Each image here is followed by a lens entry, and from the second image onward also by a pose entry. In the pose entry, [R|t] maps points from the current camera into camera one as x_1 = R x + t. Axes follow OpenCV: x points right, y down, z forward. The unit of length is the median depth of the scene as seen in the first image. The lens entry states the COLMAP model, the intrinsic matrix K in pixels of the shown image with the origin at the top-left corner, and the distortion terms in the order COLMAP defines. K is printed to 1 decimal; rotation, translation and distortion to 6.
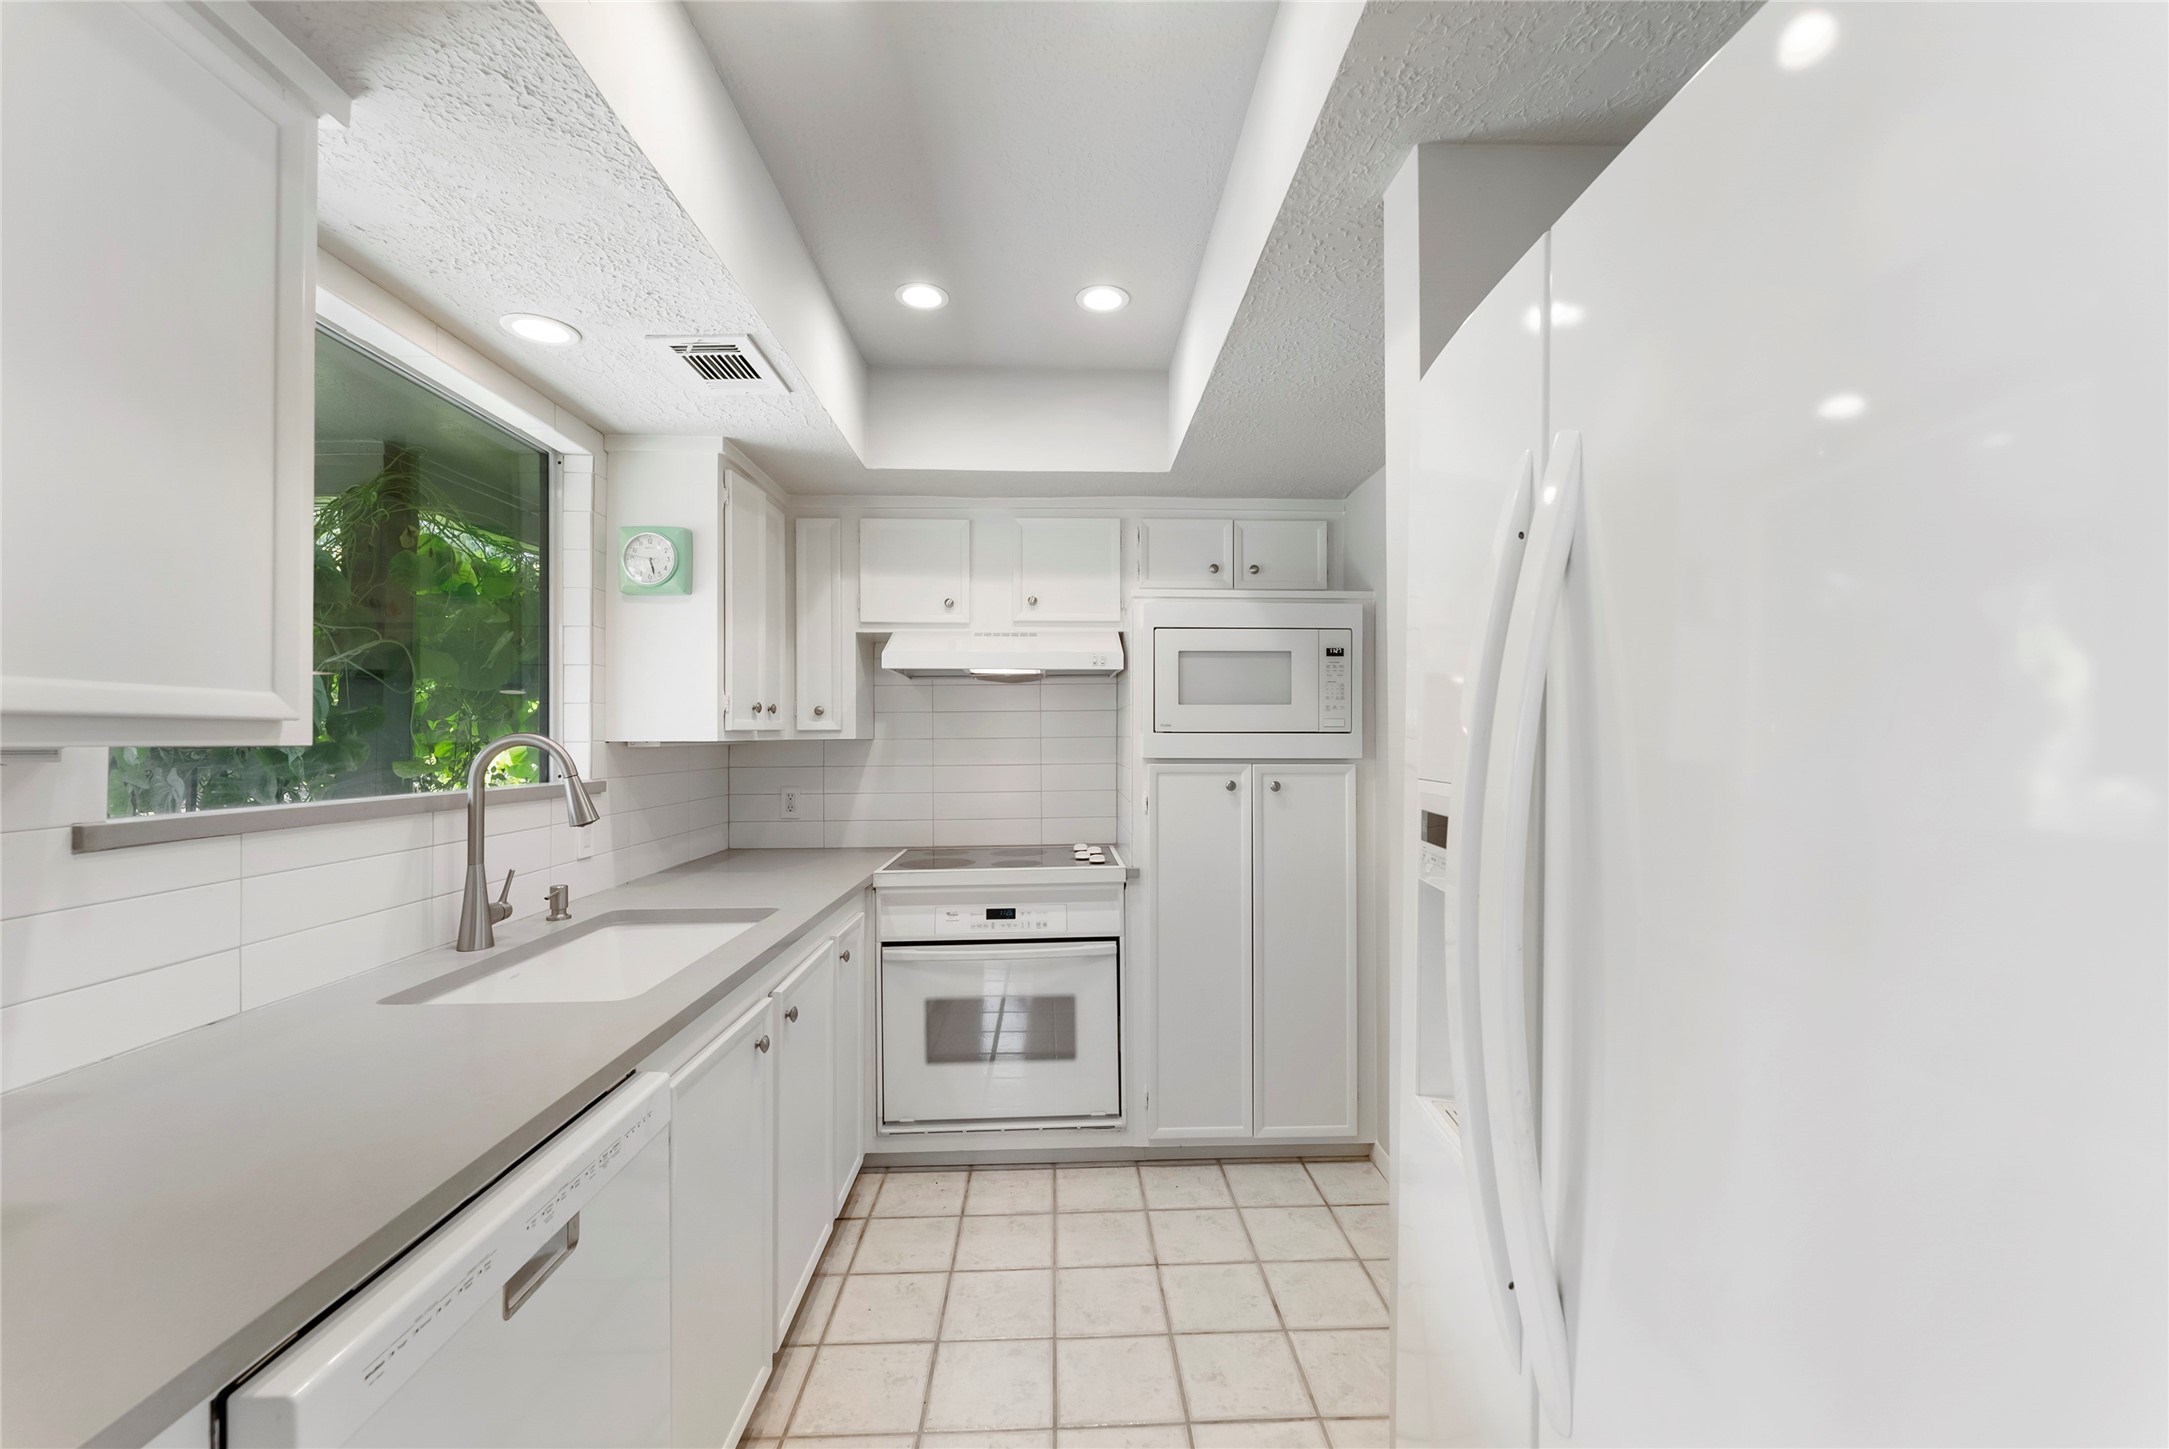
lens RADIAL K [[896.5, 0, 1080.1], [0, 896.5, 723.4], [0, 0, 1]] dist [-0.000410, -0.000251]
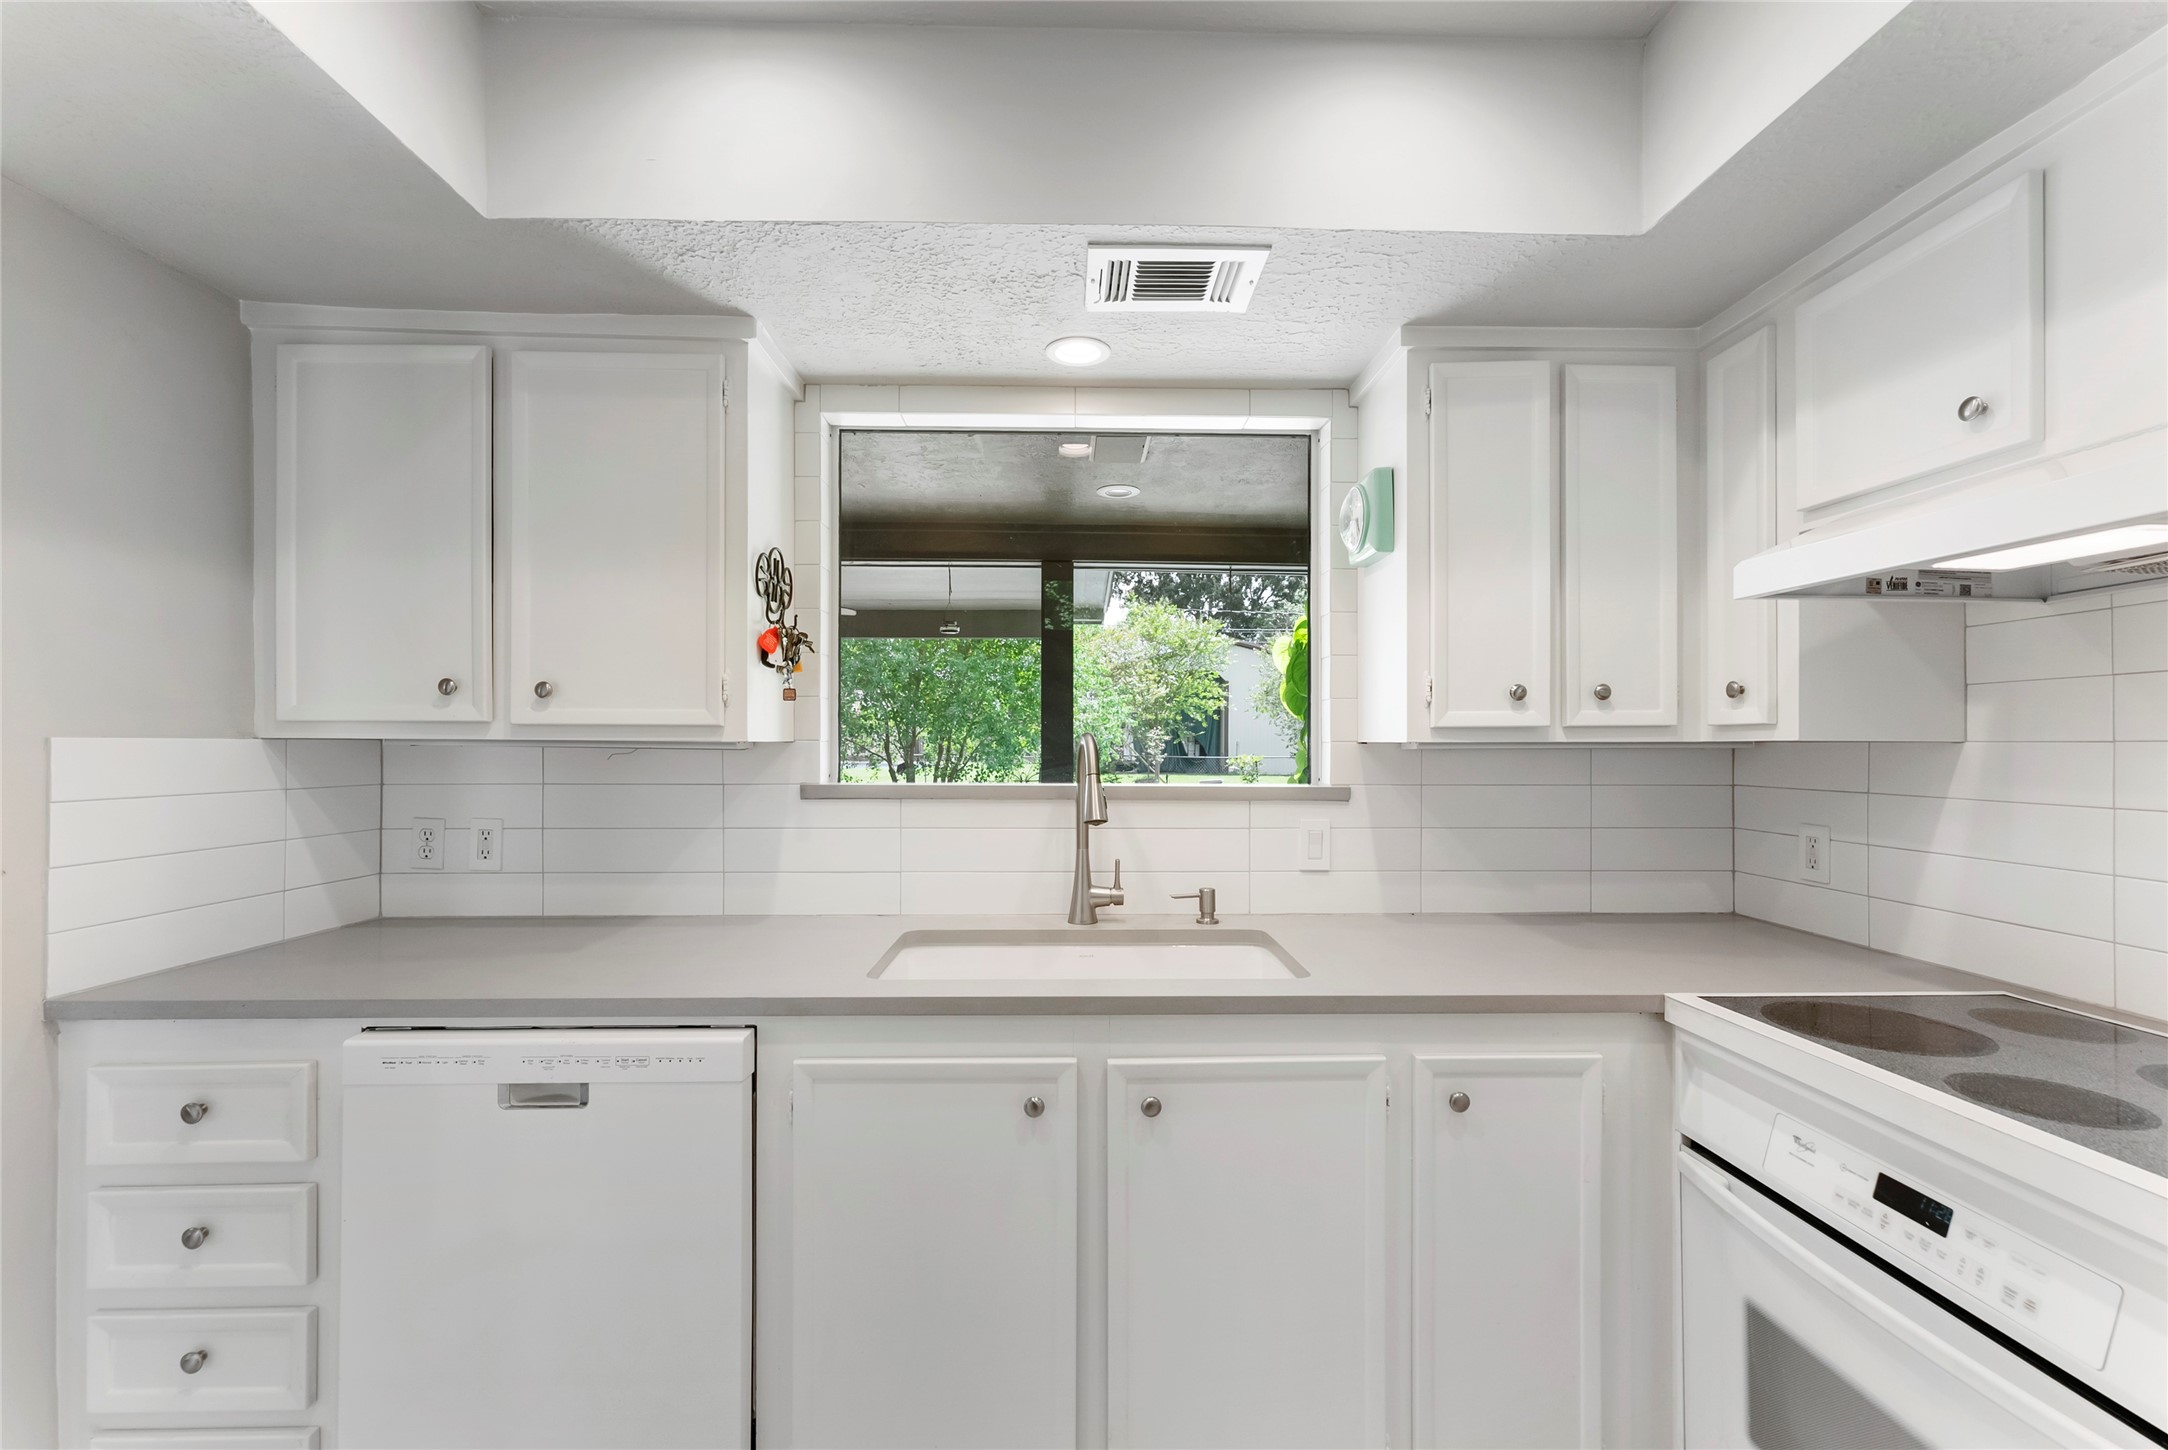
lens RADIAL K [[896.1, 0, 1073.2], [0, 896.1, 744.2], [0, 0, 1]] dist [-0.000410, -0.000251]
pose [[-0.025823, 0.011356, -0.999602, 0.298075], [0.015522, 0.999819, 0.010957, 0.007980], [0.999546, -0.015233, -0.025995, 0.657057]]
